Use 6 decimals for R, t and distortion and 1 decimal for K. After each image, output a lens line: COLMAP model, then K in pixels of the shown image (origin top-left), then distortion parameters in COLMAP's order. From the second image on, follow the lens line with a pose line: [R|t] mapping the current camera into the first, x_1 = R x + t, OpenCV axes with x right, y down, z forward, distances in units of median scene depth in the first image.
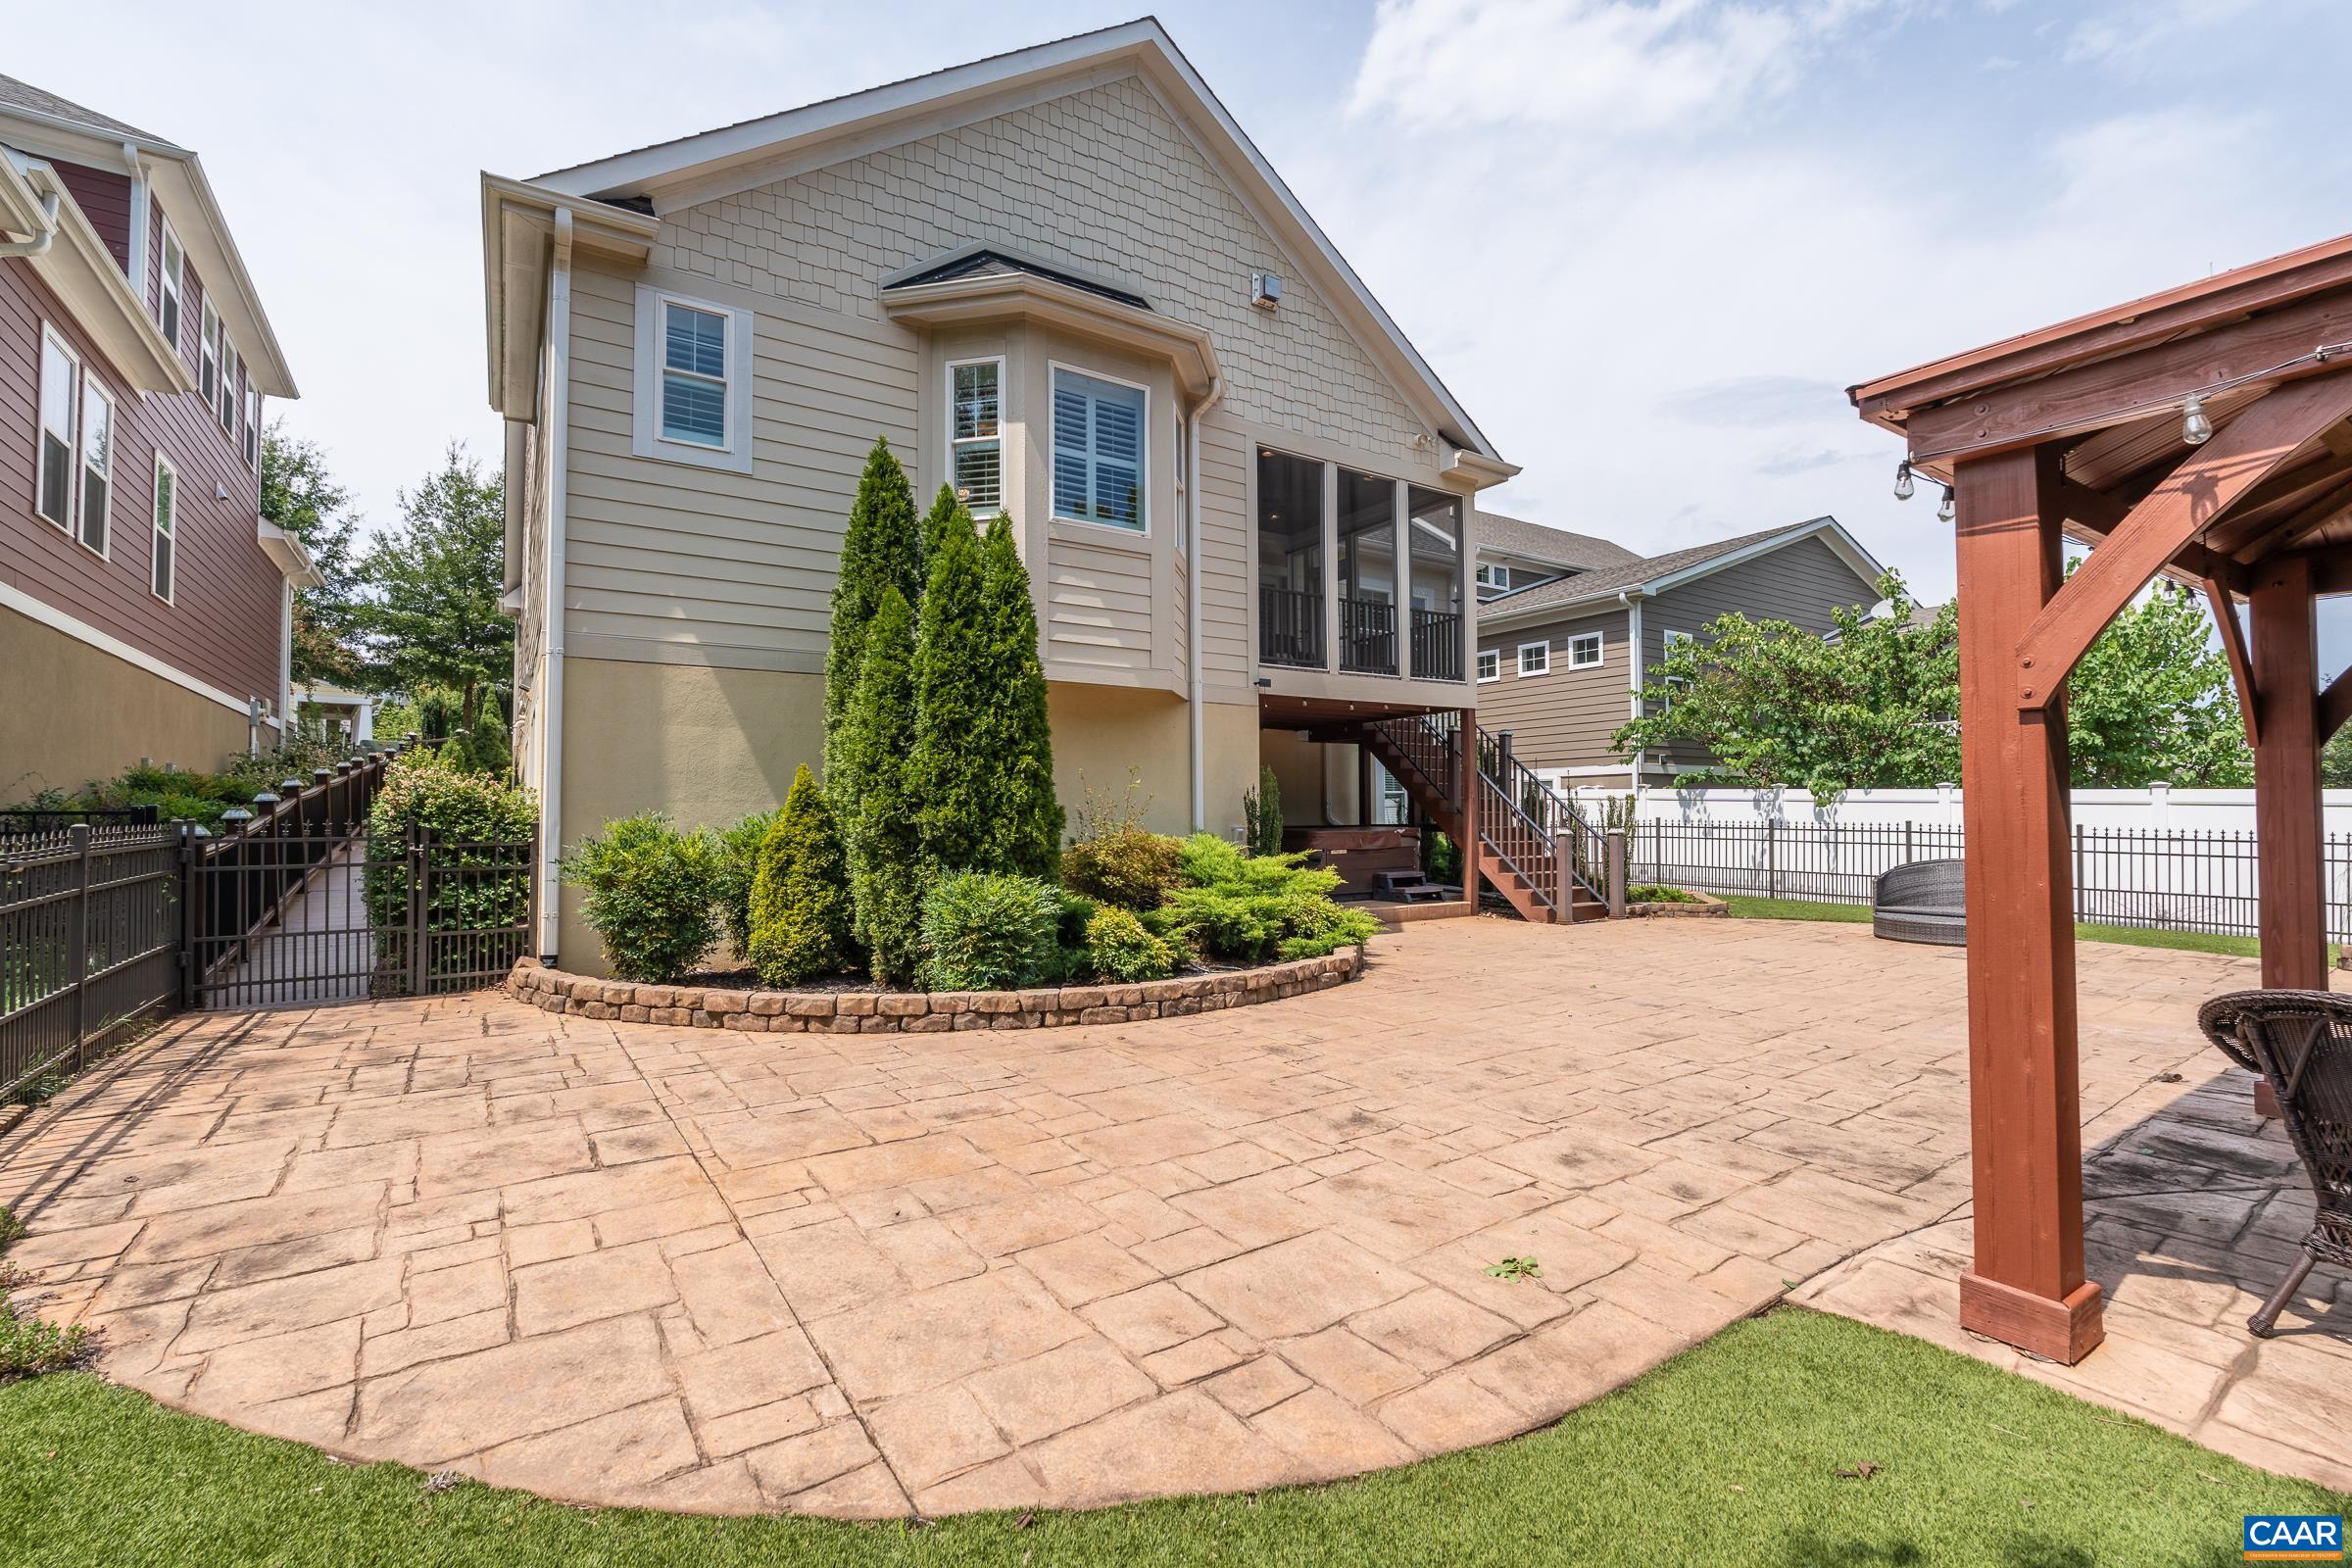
lens RADIAL K [[1032.9, 0, 1176.0], [0, 1032.9, 784.0], [0, 0, 1]] dist [-0.002487, -0.000525]
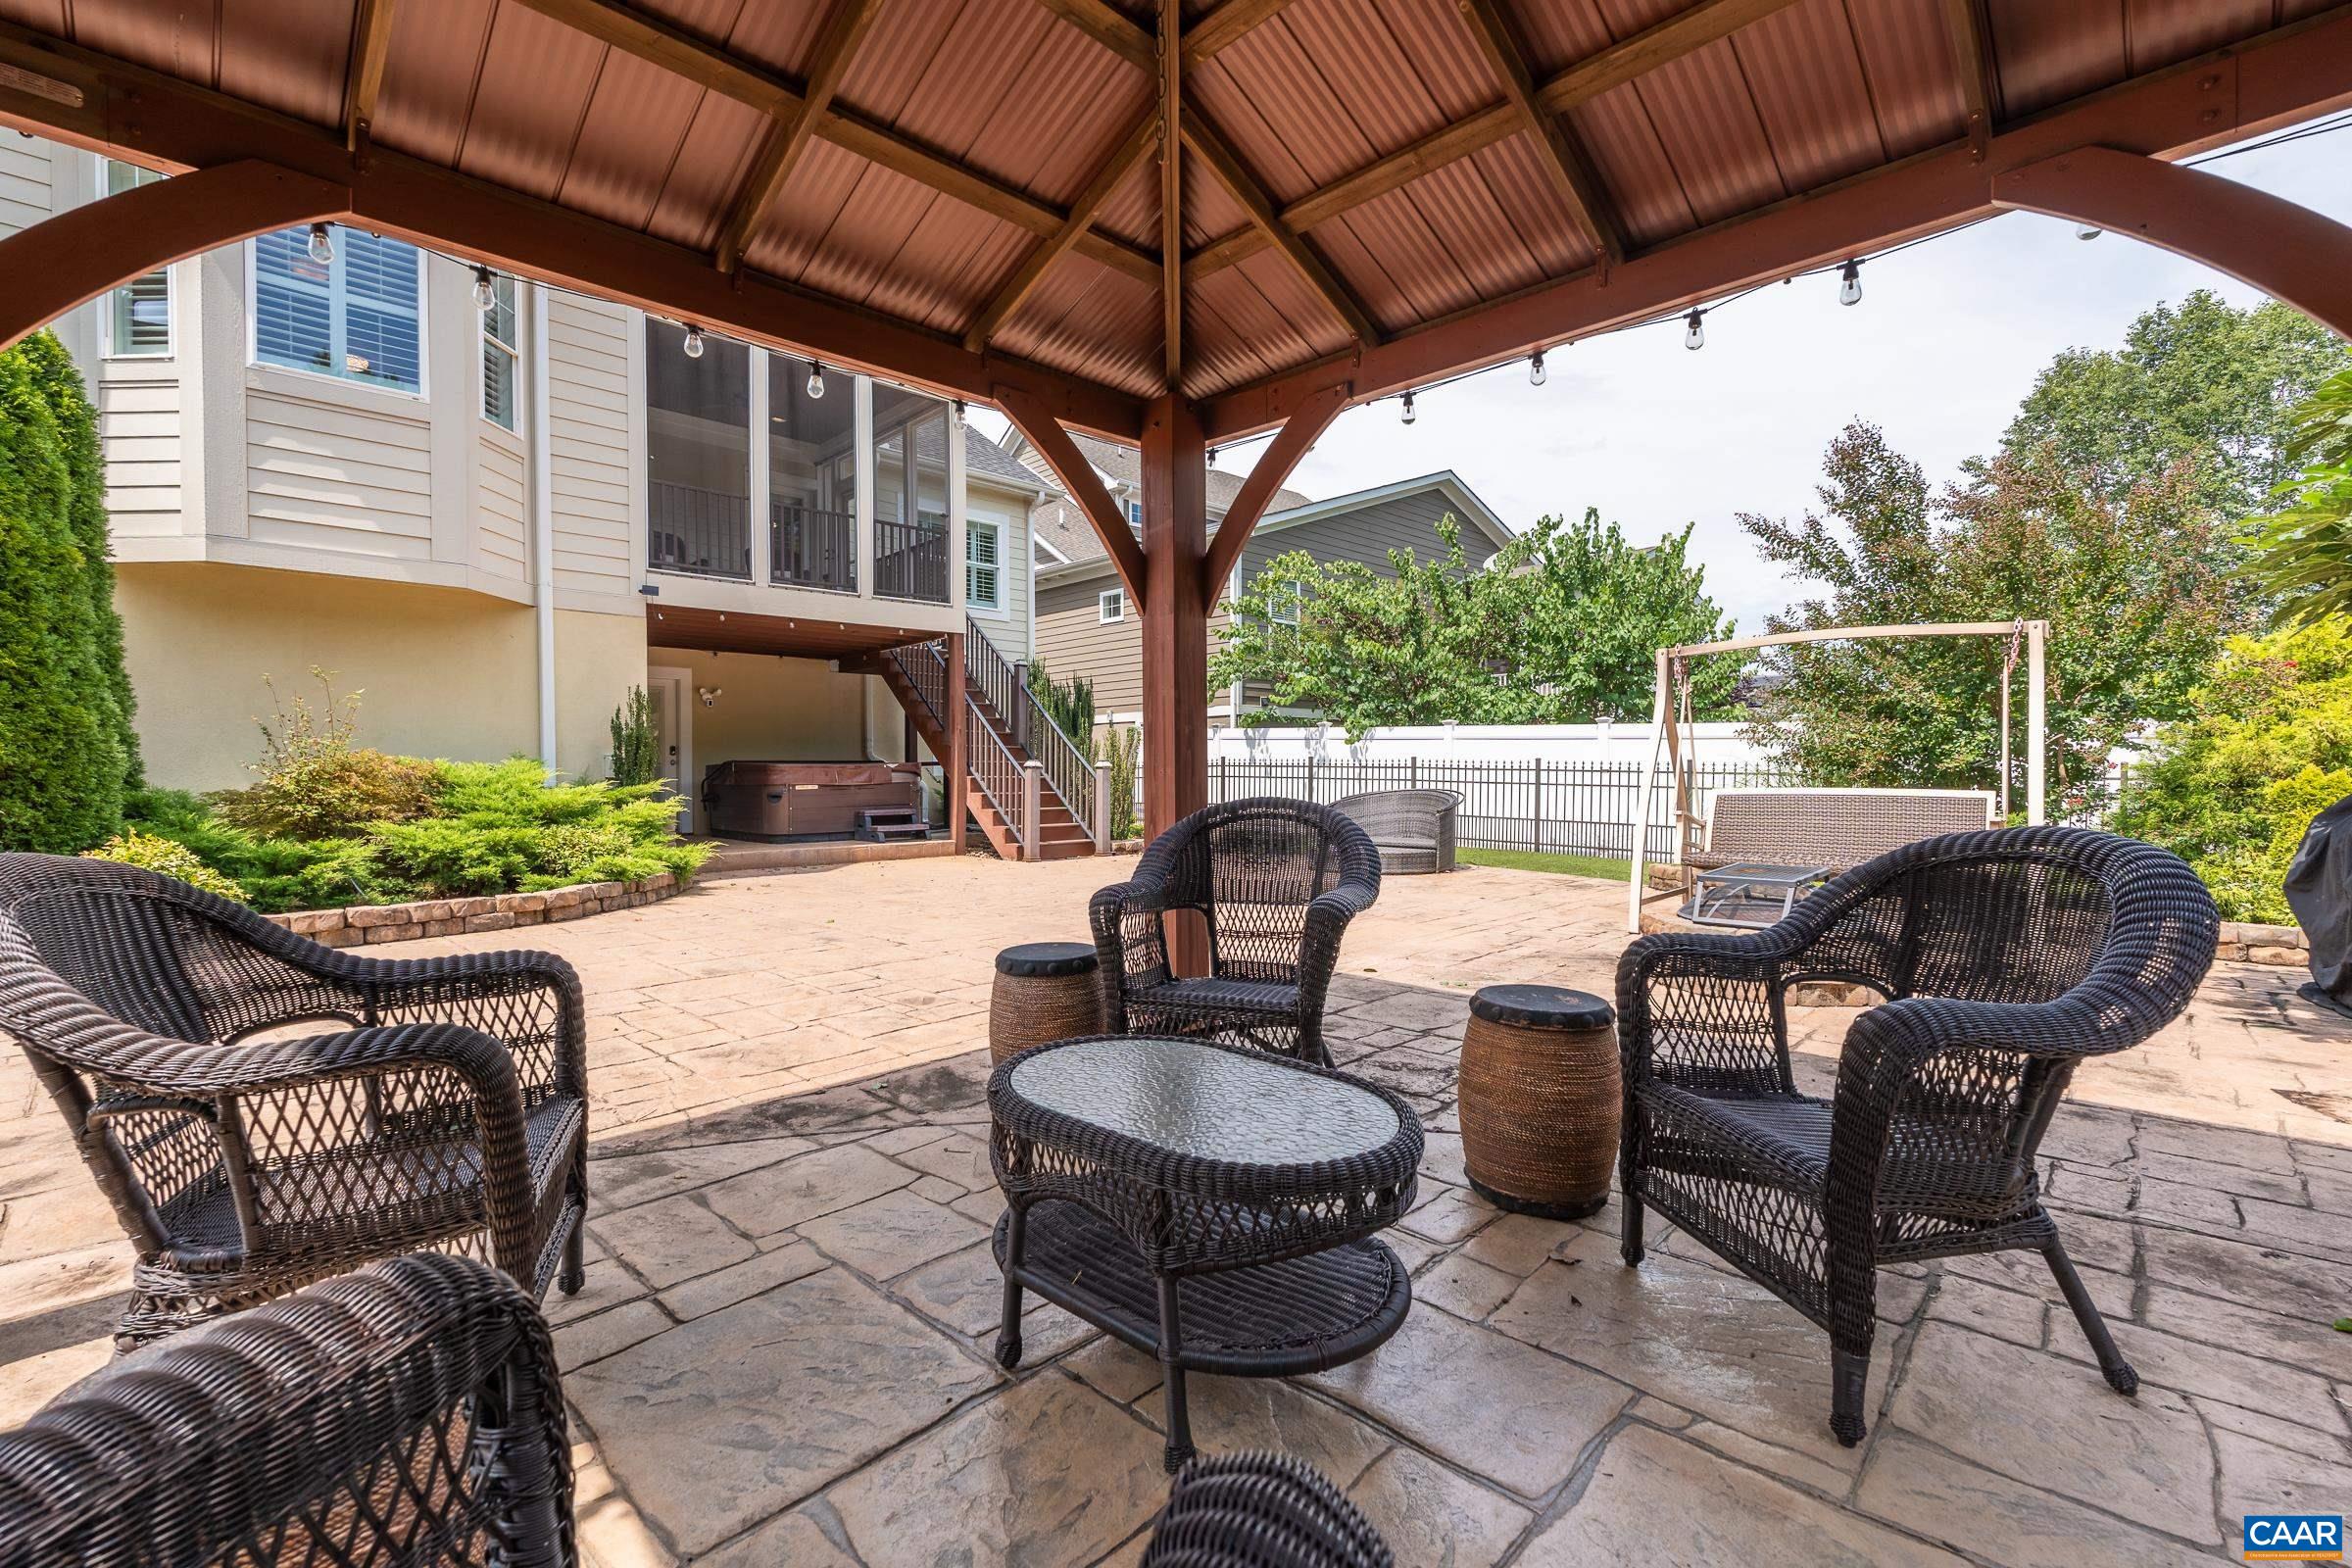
lens RADIAL K [[1035.5, 0, 1176.0], [0, 1035.5, 784.0], [0, 0, 1]] dist [0.000672, 0.000949]
pose [[0.981461, -0.002225, 0.191650, 0.312816], [-0.005995, 0.999087, 0.042301, 0.022831], [-0.191570, -0.042666, 0.980551, 0.042825]]
